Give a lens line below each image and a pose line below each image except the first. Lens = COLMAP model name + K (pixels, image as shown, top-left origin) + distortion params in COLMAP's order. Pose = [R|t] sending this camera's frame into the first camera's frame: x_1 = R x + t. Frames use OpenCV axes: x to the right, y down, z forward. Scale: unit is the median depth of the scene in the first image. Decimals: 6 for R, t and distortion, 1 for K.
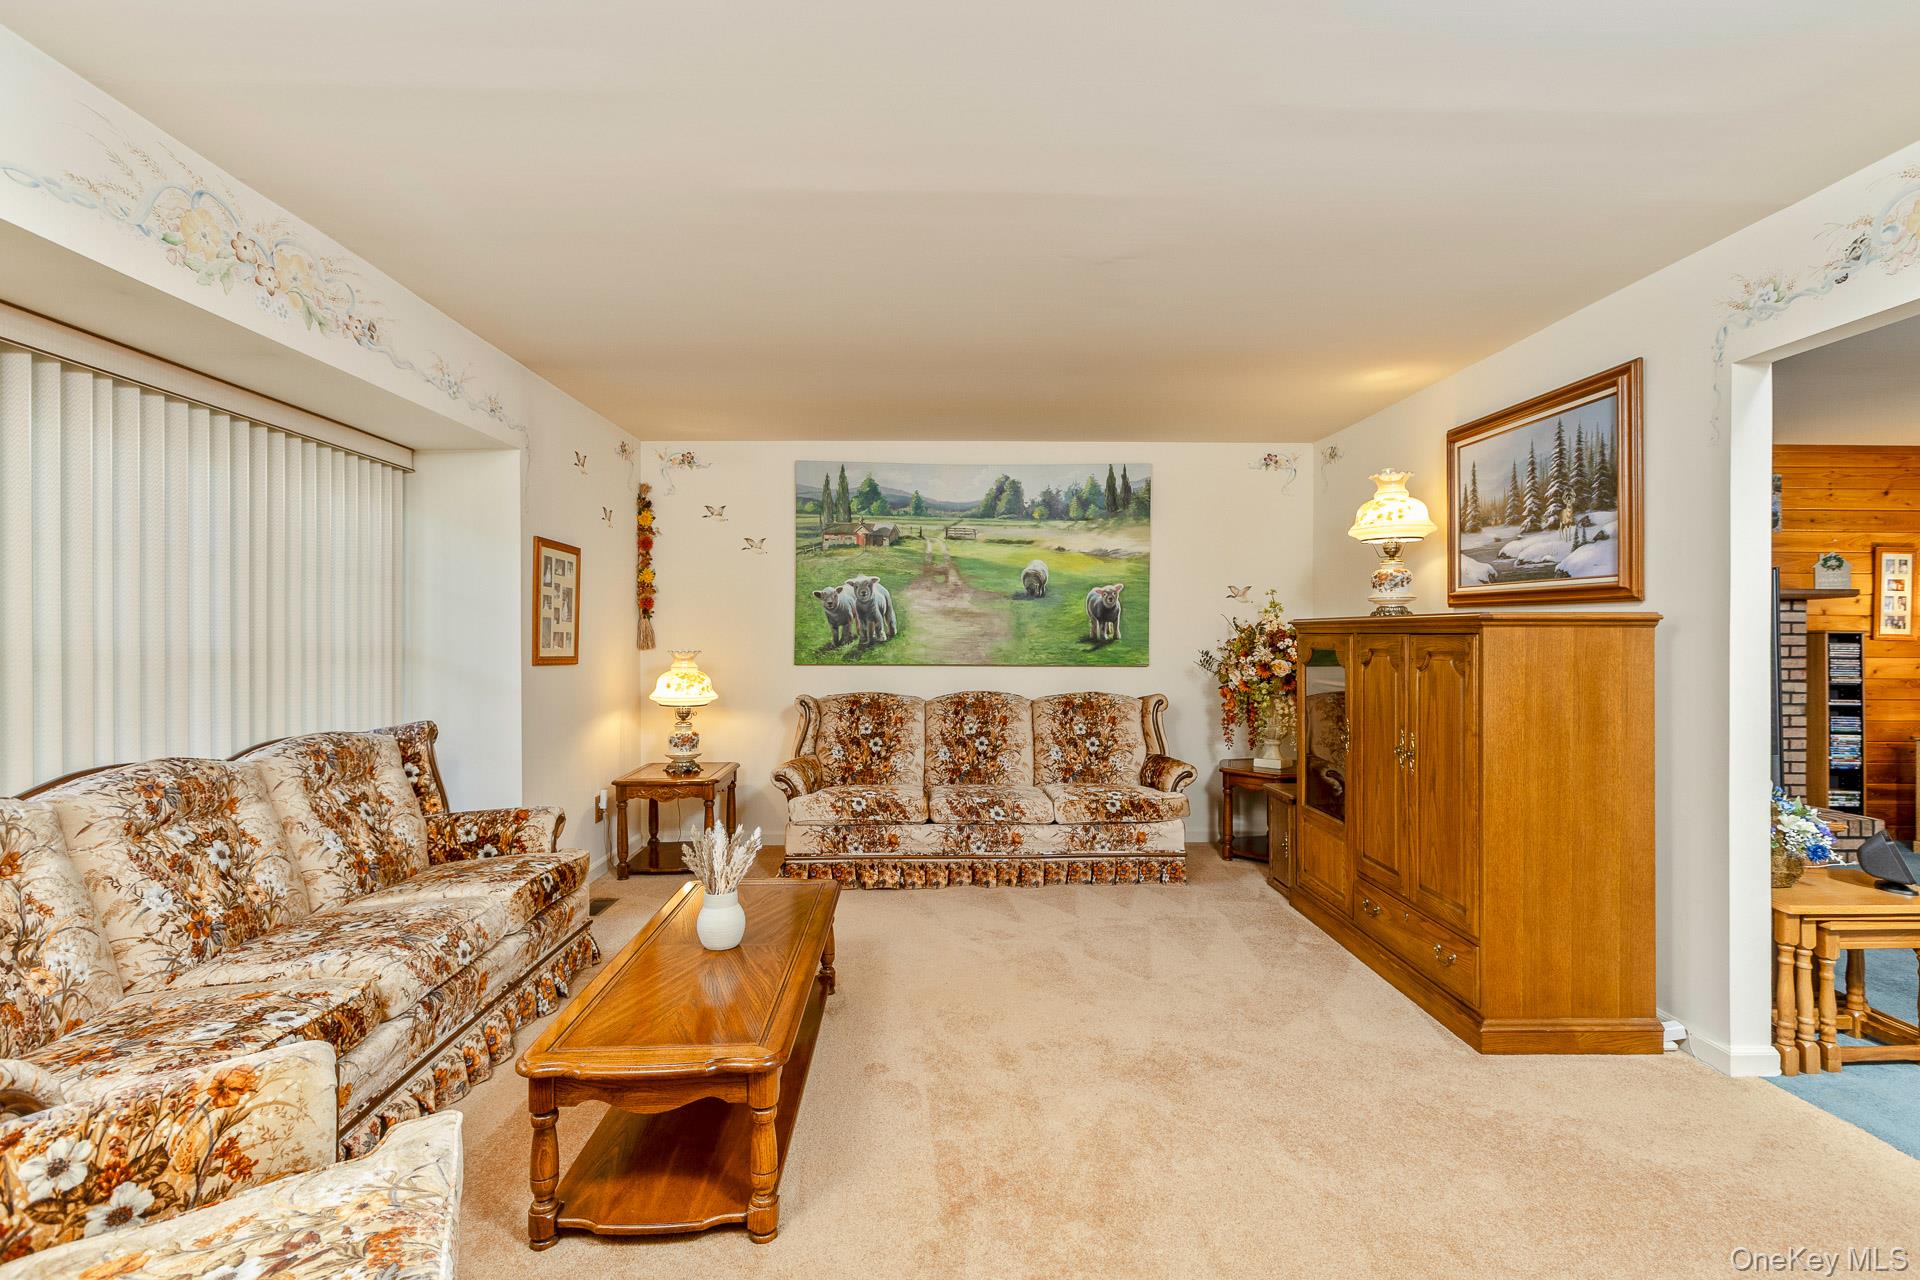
lens RADIAL K [[924.4, 0, 952.9], [0, 924.4, 632.7], [0, 0, 1]] dist [-0.011204, -0.000083]
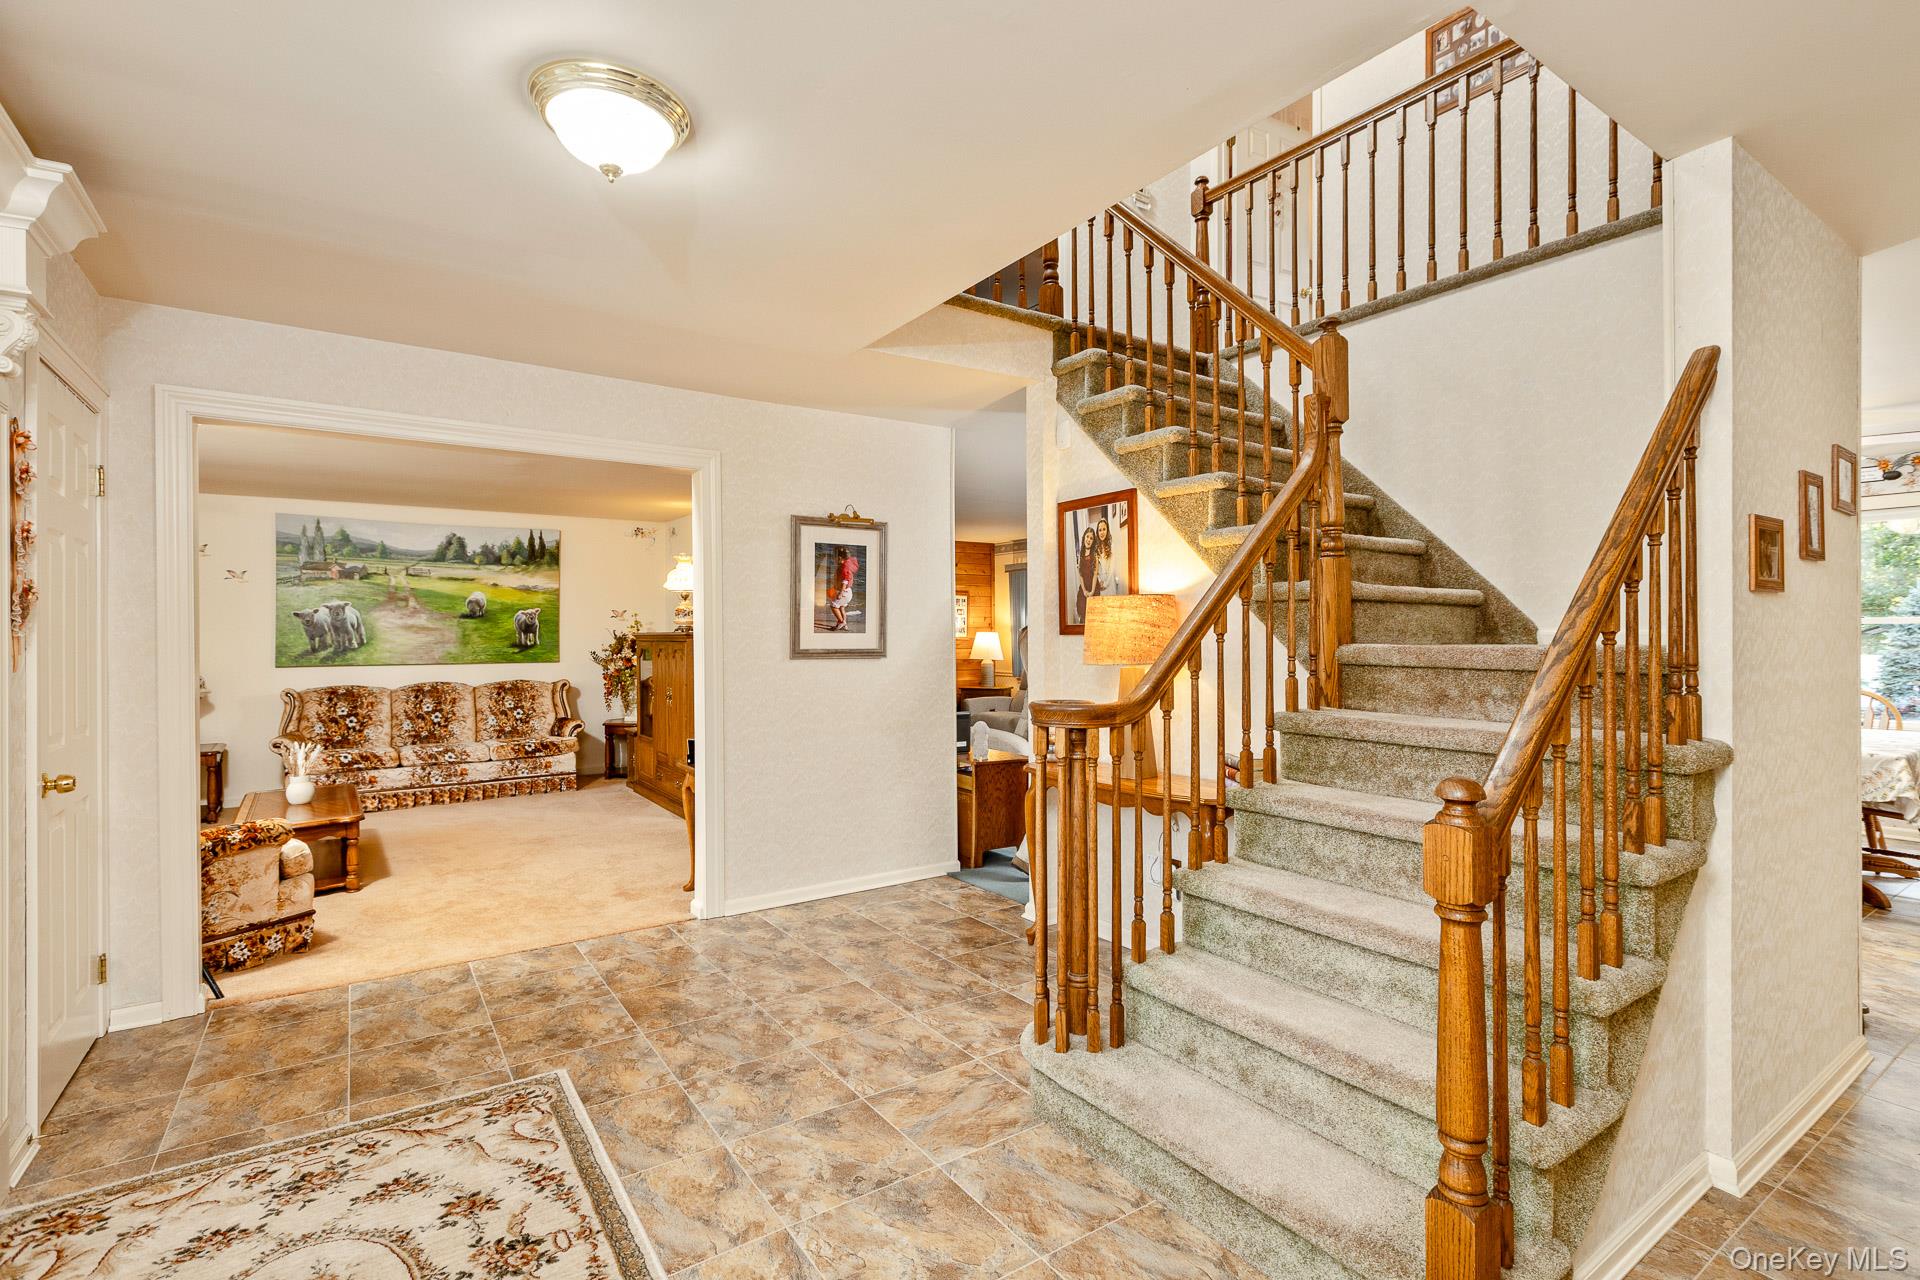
lens RADIAL K [[924.4, 0, 943.0], [0, 924.4, 628.1], [0, 0, 1]] dist [-0.011204, -0.000083]
pose [[0.850899, -0.003861, 0.525315, -0.050327], [0.007262, 0.999964, -0.004414, -0.008806], [-0.525279, 0.007571, 0.850896, -0.646355]]
